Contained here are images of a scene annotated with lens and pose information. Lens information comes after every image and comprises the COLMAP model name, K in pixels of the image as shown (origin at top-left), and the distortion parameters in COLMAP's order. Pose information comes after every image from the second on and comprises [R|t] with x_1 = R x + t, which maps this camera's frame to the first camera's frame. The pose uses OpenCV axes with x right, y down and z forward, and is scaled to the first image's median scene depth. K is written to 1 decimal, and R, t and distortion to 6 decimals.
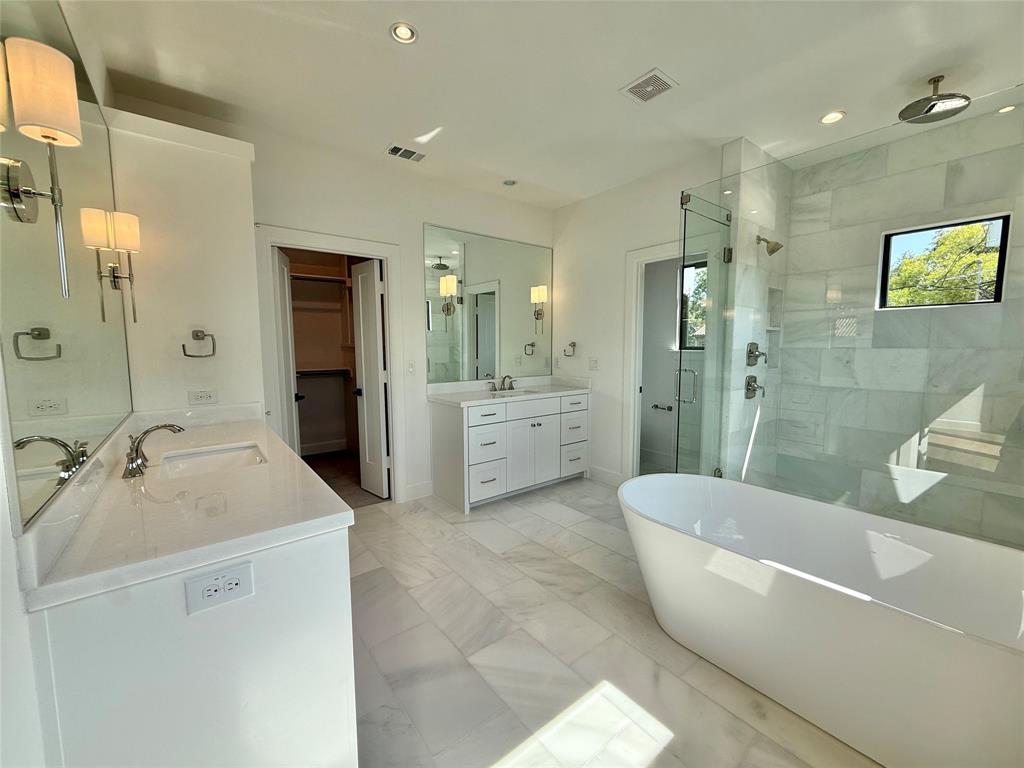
lens RADIAL K [[408.0, 0, 509.9], [0, 408.0, 383.7], [0, 0, 1]] dist [-0.000230, -0.001059]
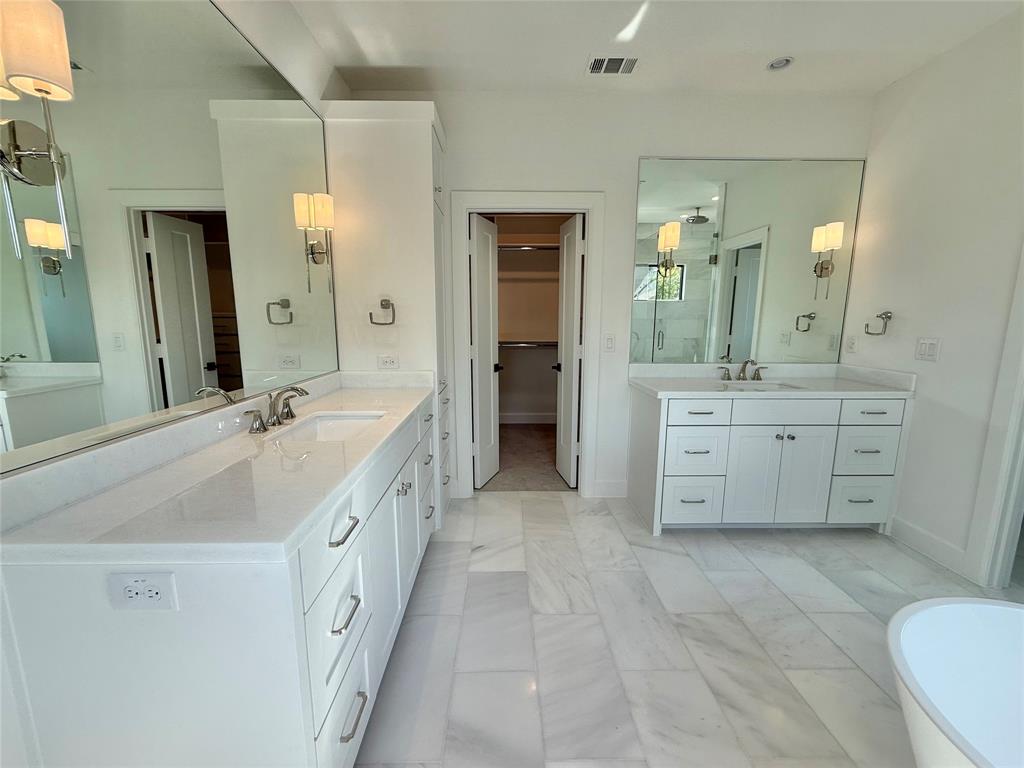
lens RADIAL K [[408.0, 0, 509.8], [0, 408.0, 383.2], [0, 0, 1]] dist [-0.000230, -0.001059]
pose [[0.794778, 0.102051, -0.598259, 0.100986], [-0.063106, 0.994314, 0.085776, -0.015867], [0.603611, -0.030419, 0.796699, 0.215390]]
